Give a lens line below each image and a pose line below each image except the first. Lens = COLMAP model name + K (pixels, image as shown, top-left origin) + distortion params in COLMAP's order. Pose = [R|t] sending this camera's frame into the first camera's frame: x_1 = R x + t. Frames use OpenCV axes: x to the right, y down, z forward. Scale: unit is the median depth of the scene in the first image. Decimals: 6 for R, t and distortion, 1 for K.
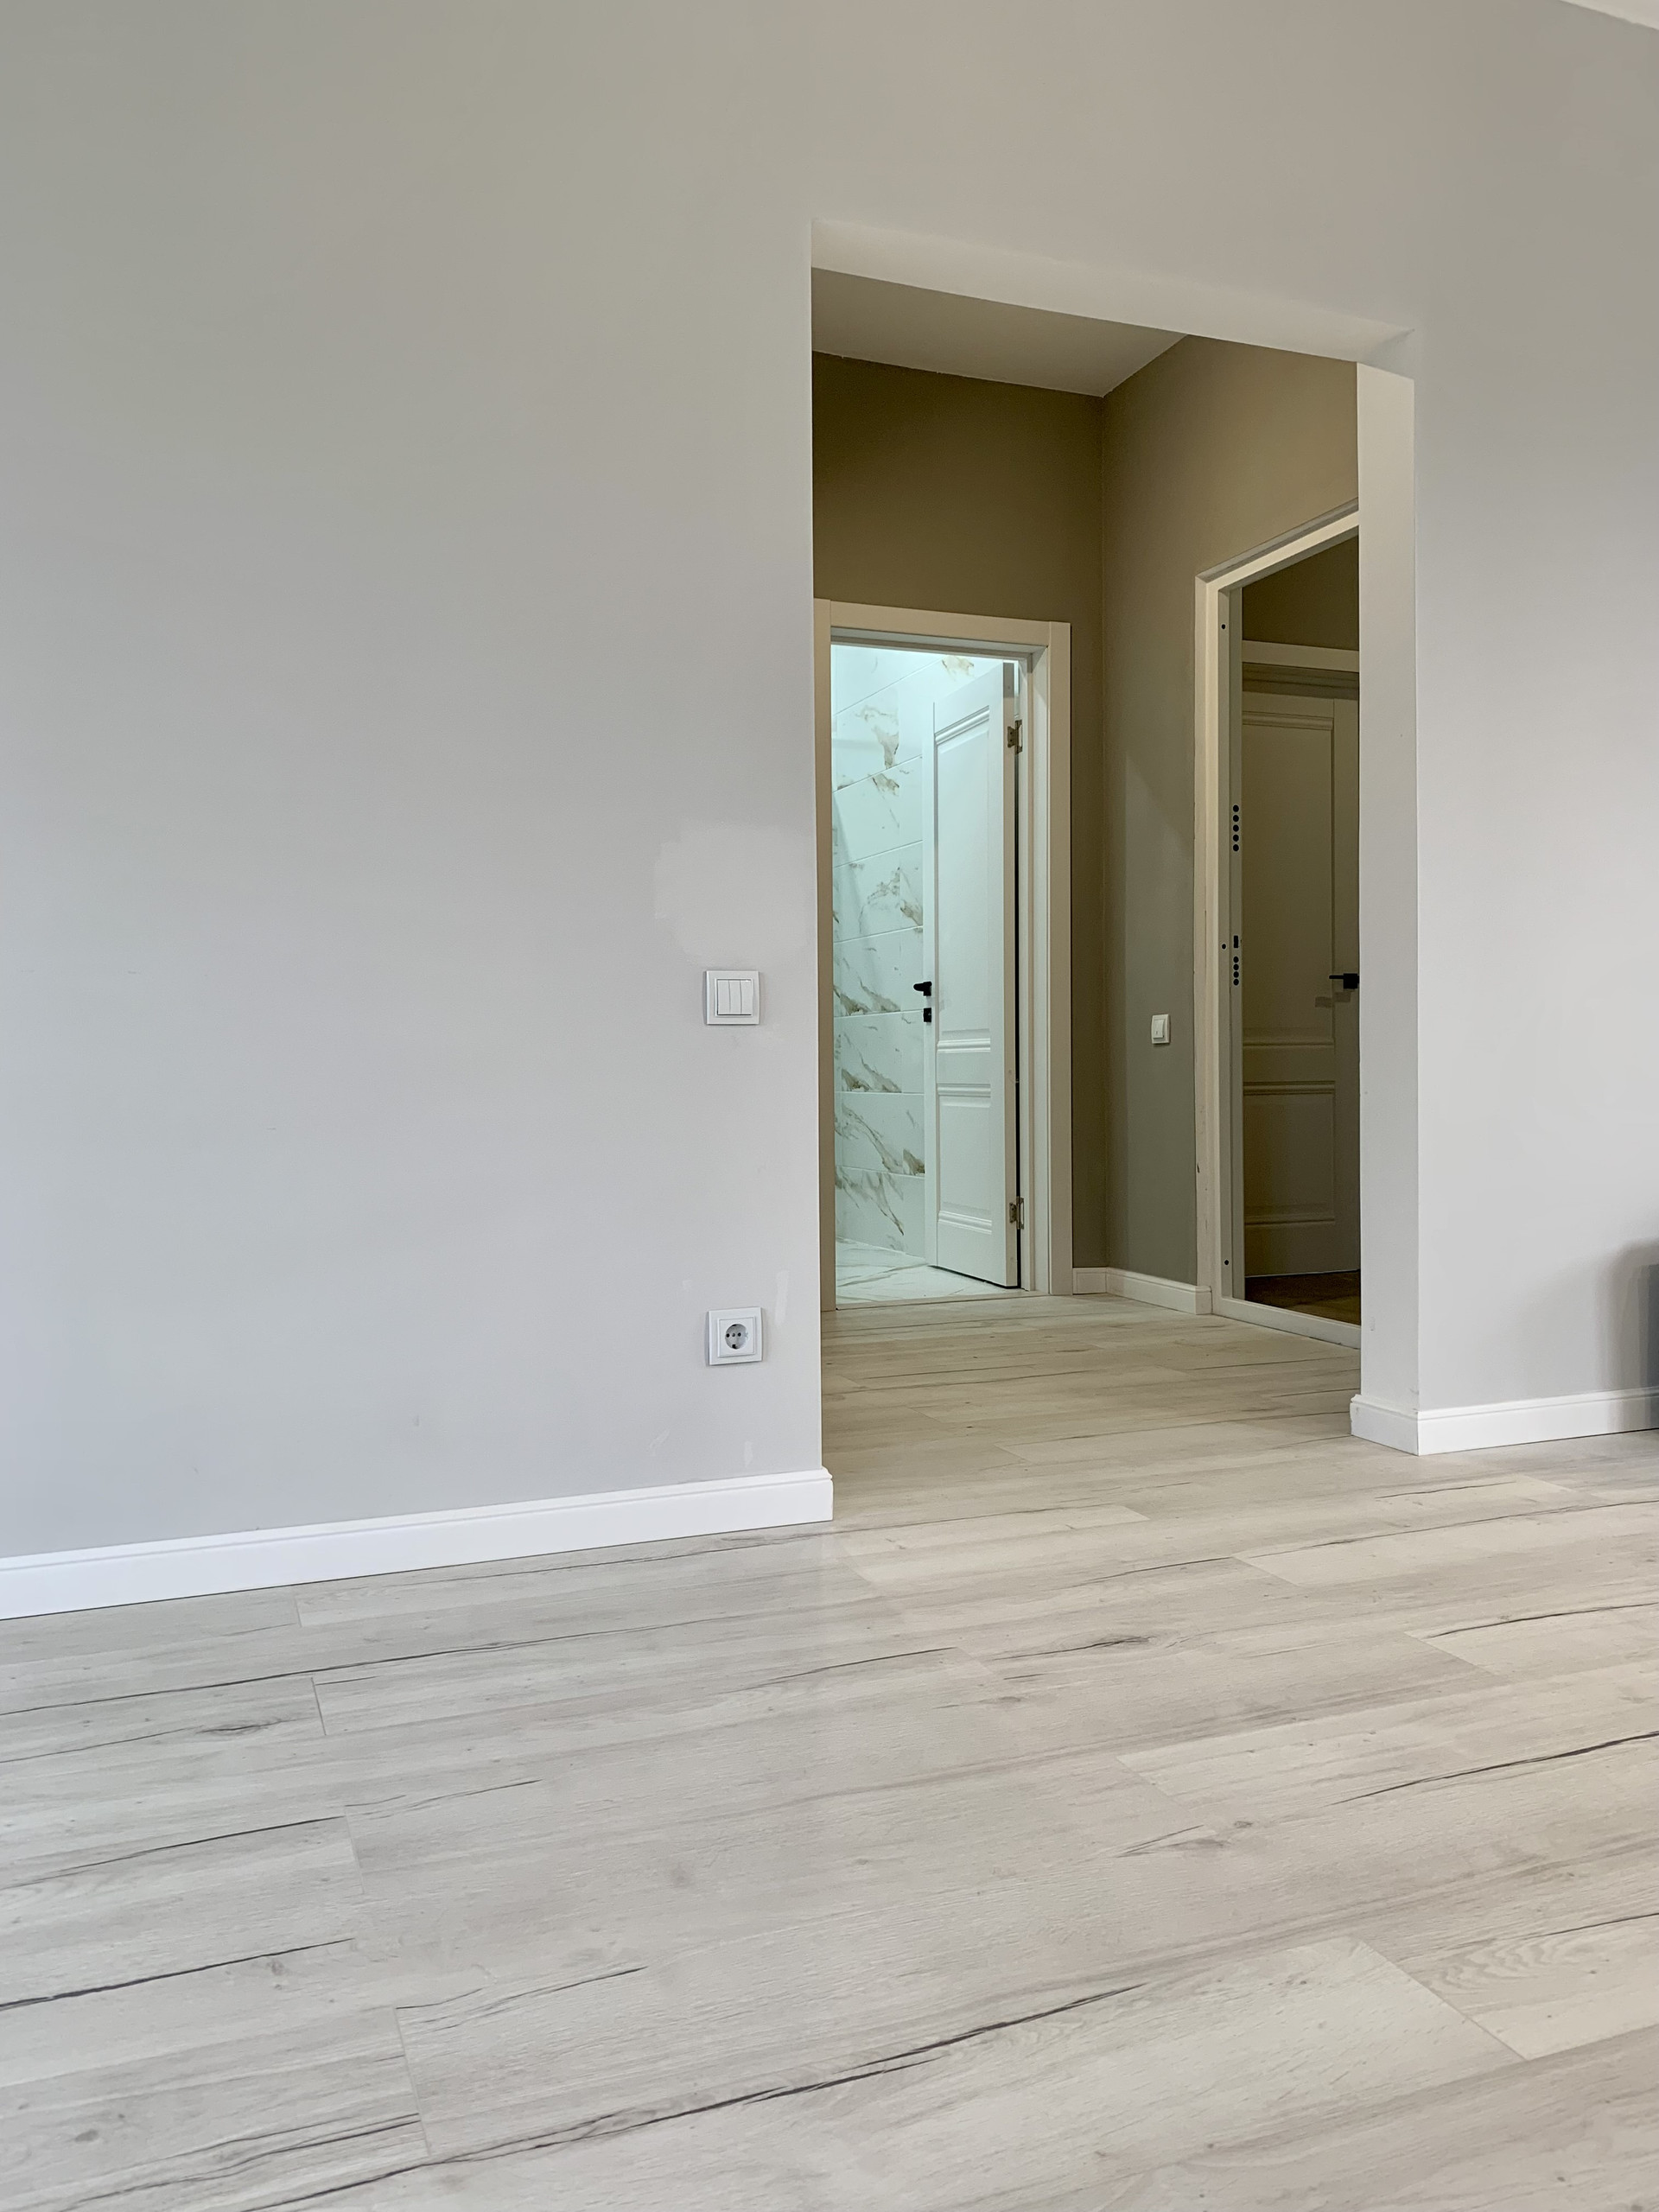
lens RADIAL K [[1702.9, 0, 829.5], [0, 1702.9, 1106.0], [0, 0, 1]] dist [0.014831, 0.007760]
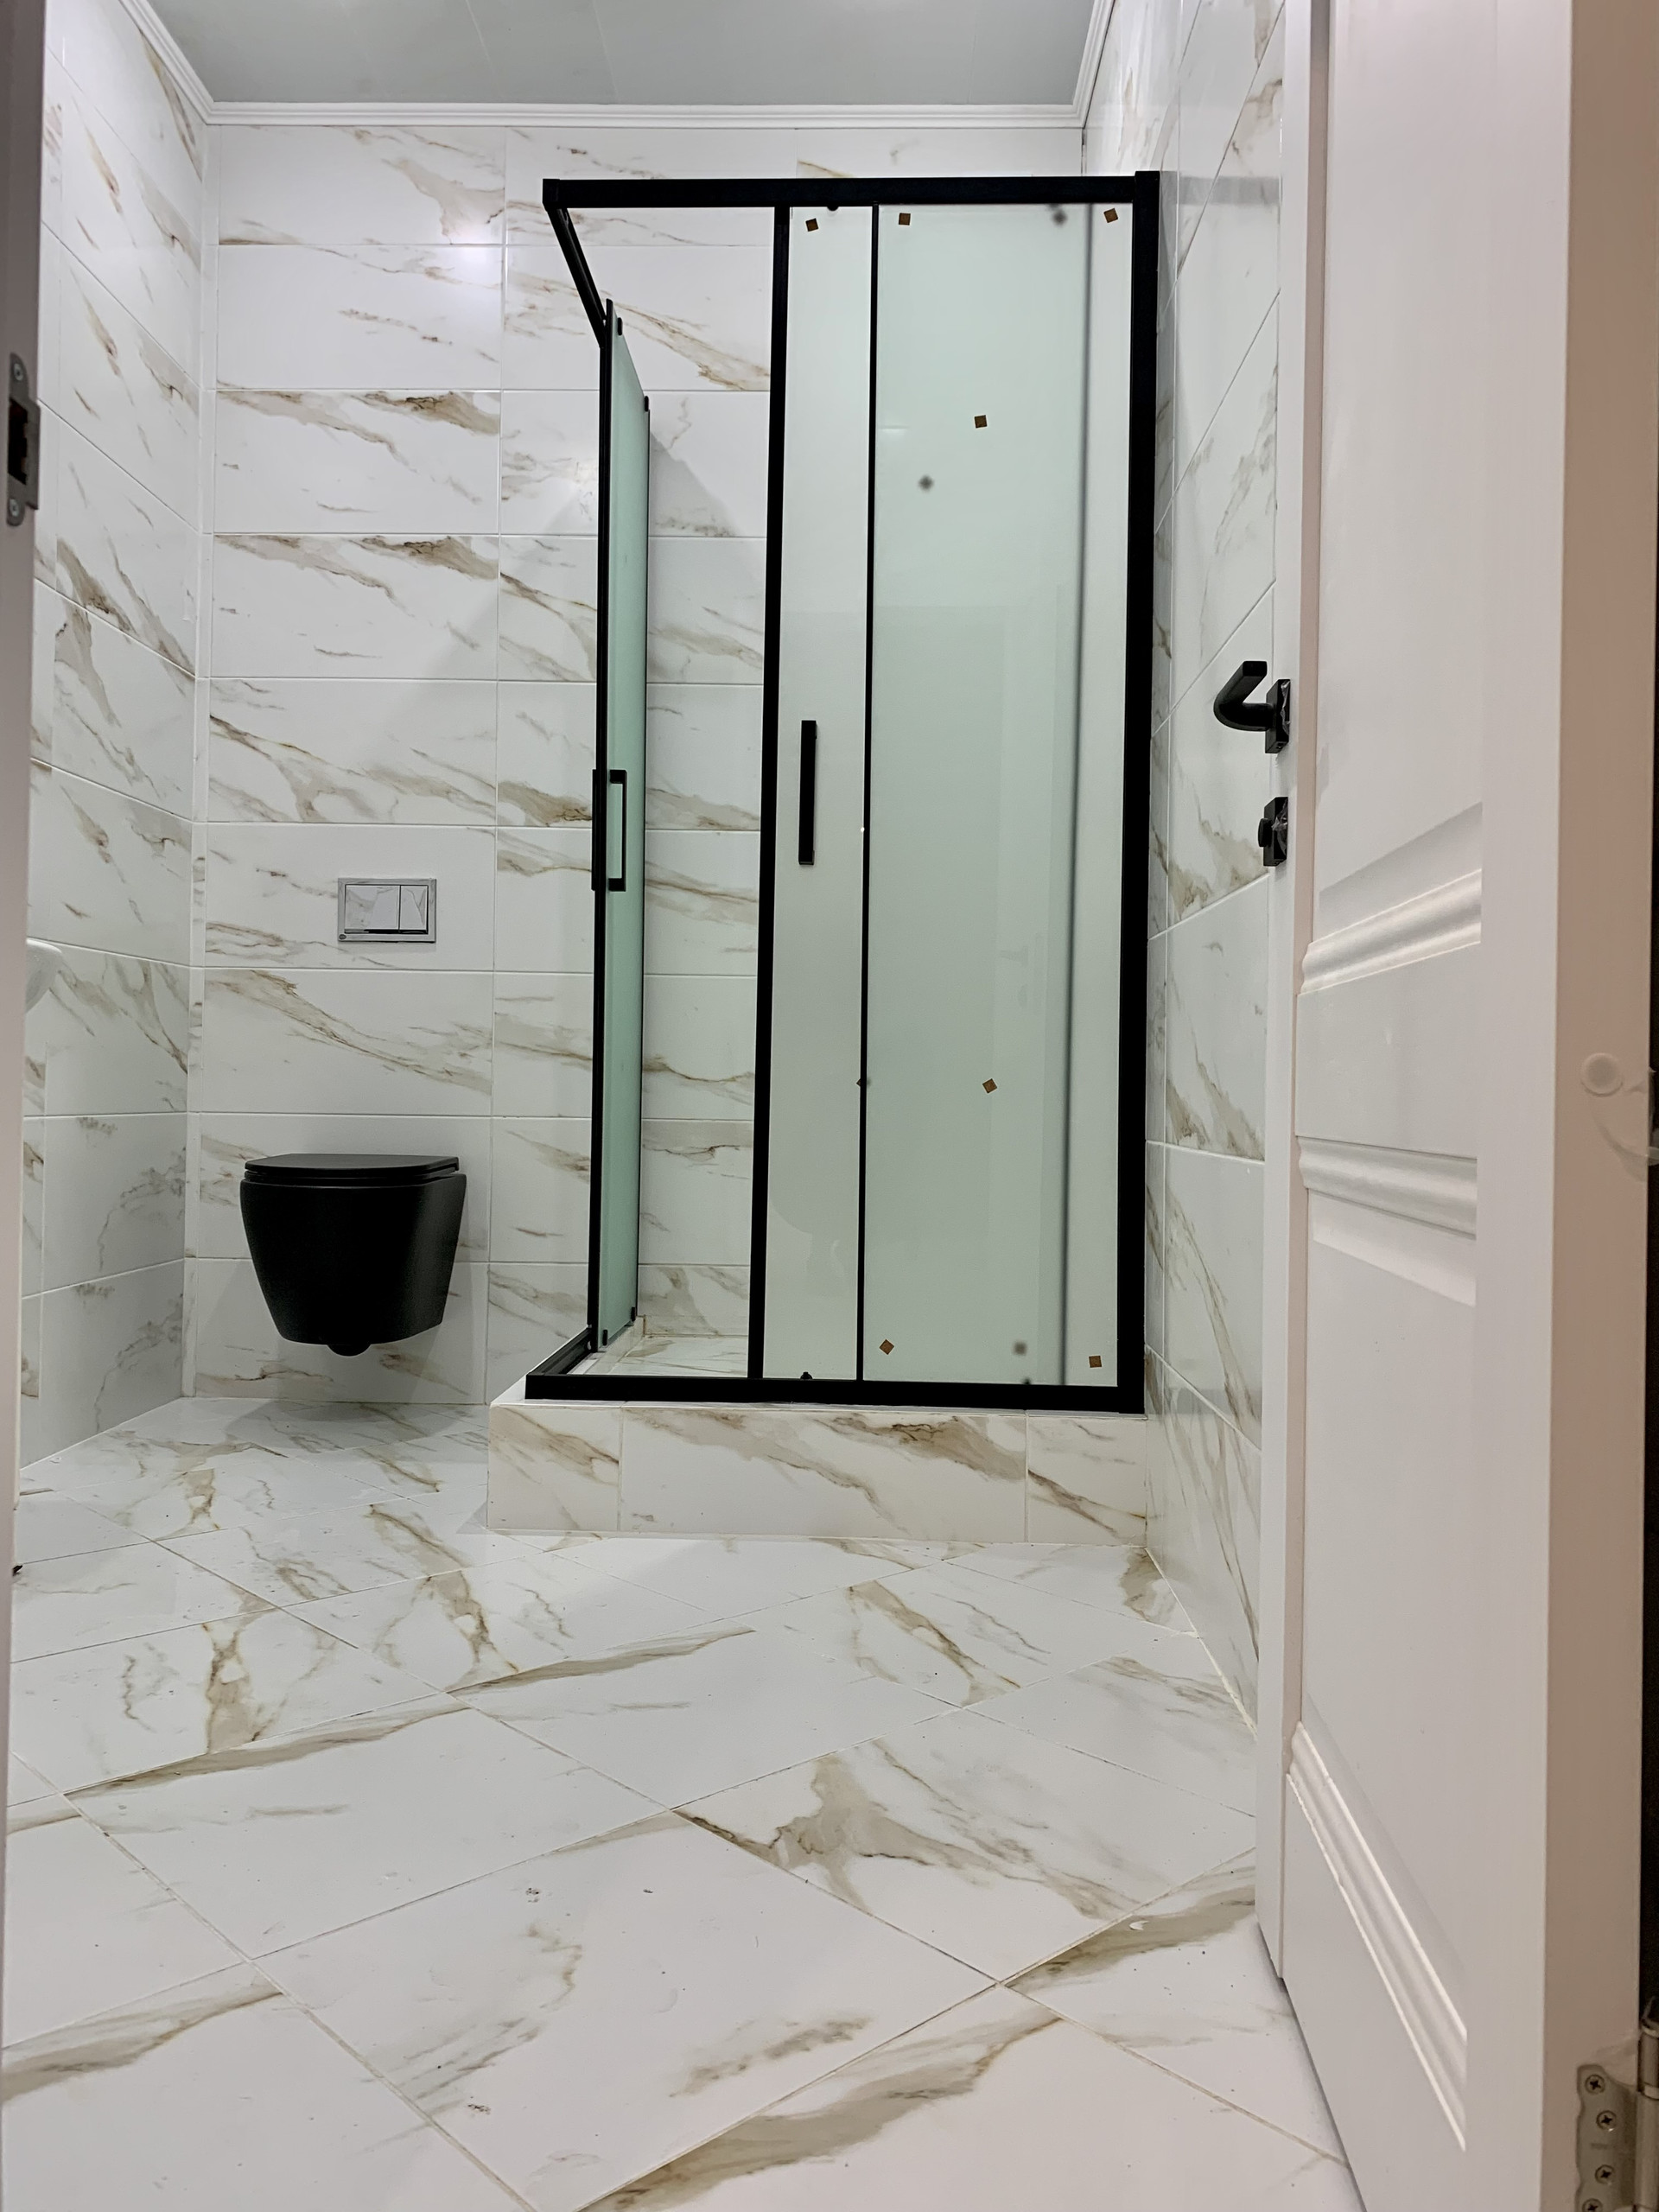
lens RADIAL K [[1702.9, 0, 829.5], [0, 1702.9, 1106.0], [0, 0, 1]] dist [0.014831, 0.007760]
pose [[0.918373, 0.019641, -0.395228, 0.148305], [-0.025251, 0.999641, -0.008995, -0.021127], [0.394909, 0.018241, 0.918539, 1.216326]]
